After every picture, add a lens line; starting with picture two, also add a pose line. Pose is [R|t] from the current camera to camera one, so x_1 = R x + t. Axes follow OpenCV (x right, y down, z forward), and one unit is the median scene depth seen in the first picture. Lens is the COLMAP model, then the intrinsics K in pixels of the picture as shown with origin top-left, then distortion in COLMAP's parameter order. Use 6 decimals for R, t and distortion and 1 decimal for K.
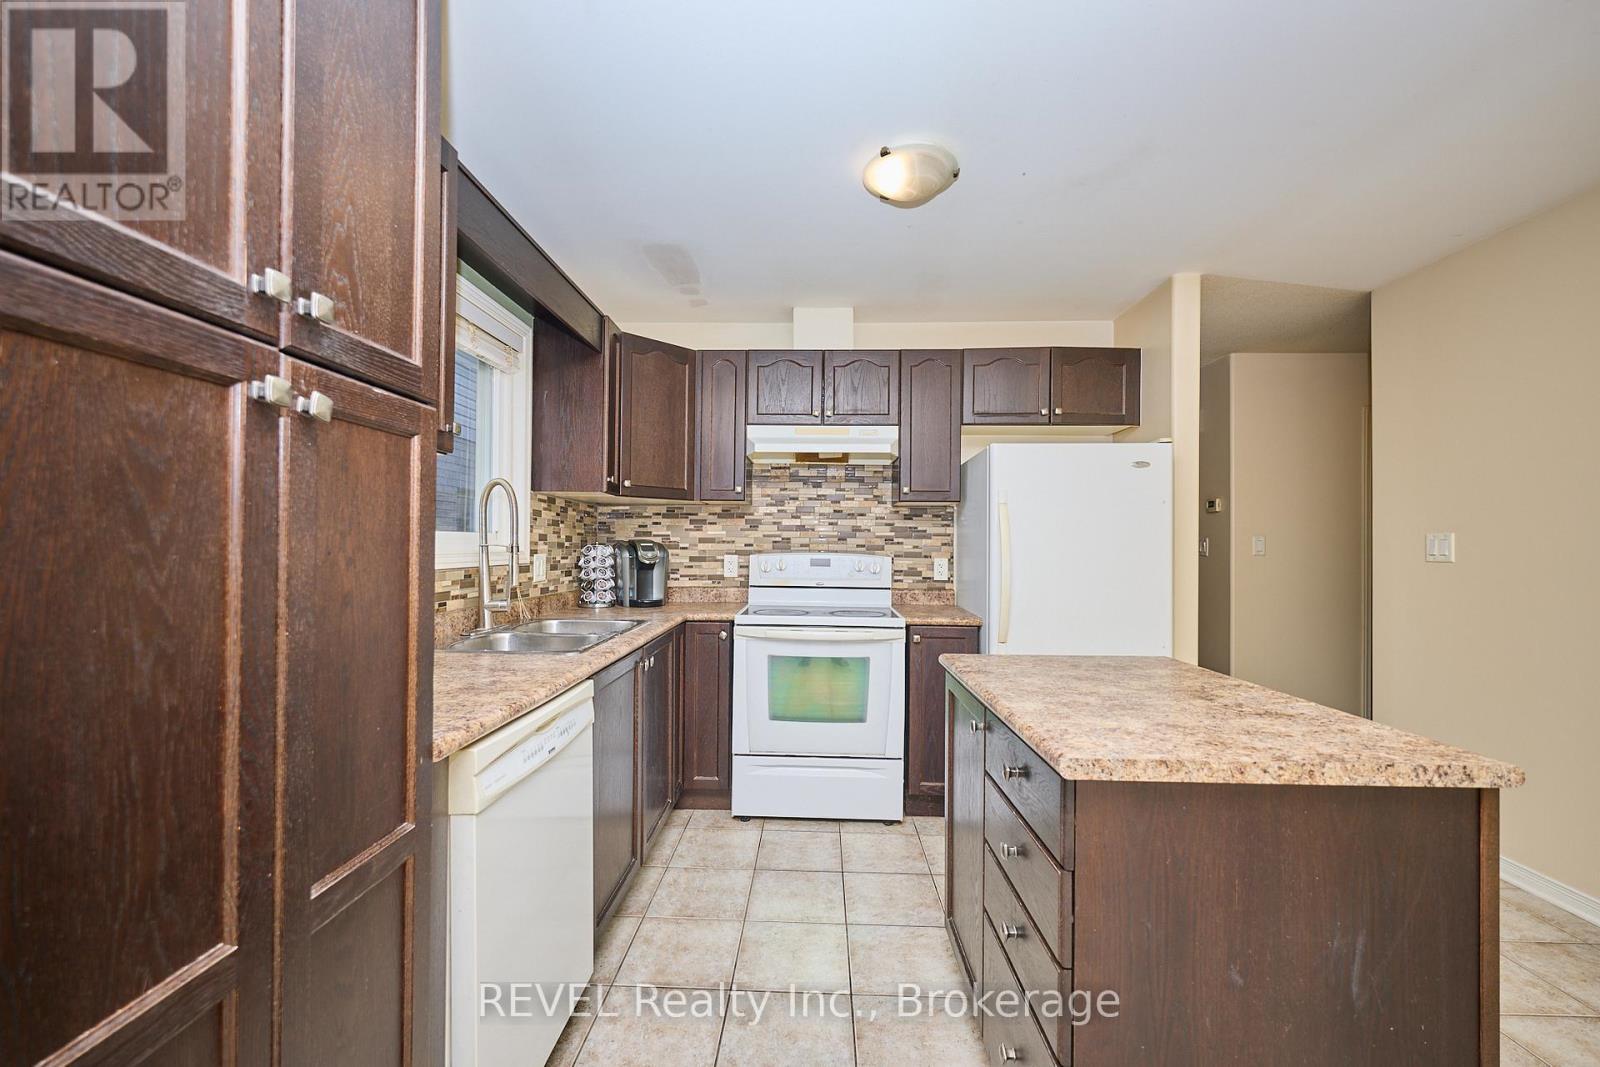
lens RADIAL K [[657.2, 0, 810.1], [0, 657.2, 539.2], [0, 0, 1]] dist [-0.001244, -0.000140]
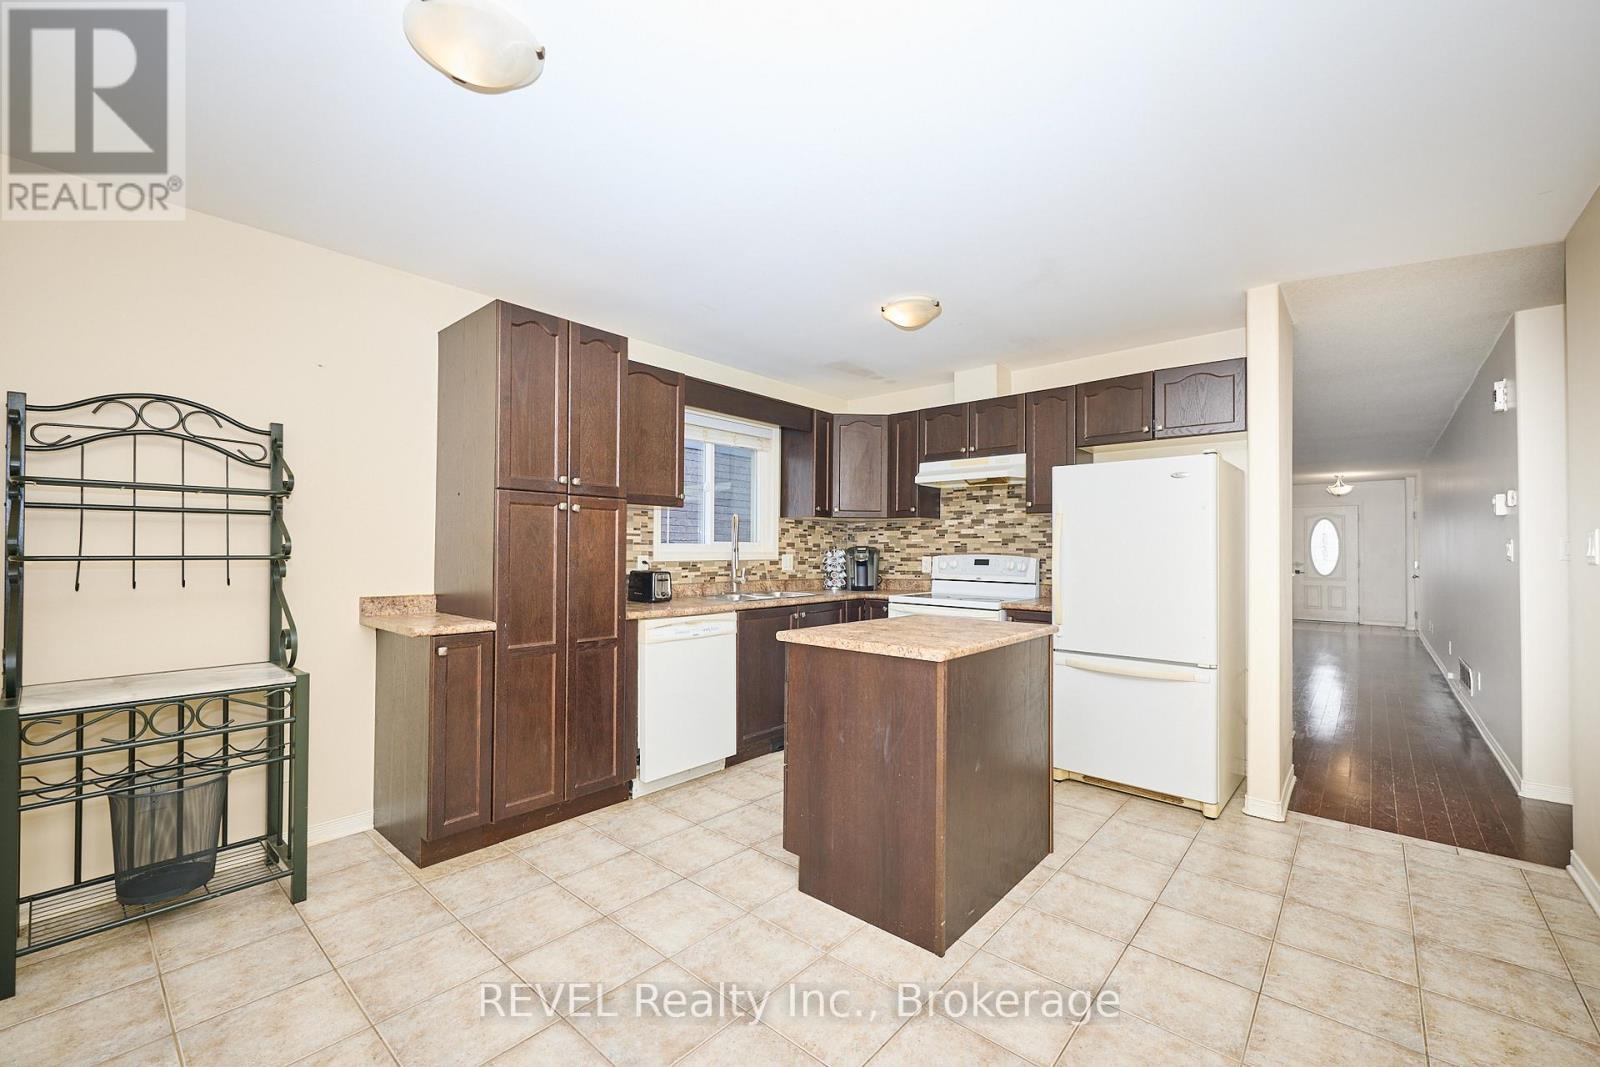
lens RADIAL K [[657.2, 0, 794.1], [0, 657.2, 546.2], [0, 0, 1]] dist [-0.001244, -0.000140]
pose [[0.766003, -0.008964, -0.642774, 0.550340], [0.006417, 0.999960, -0.006298, 0.009491], [0.642805, 0.000700, 0.766030, -0.225066]]
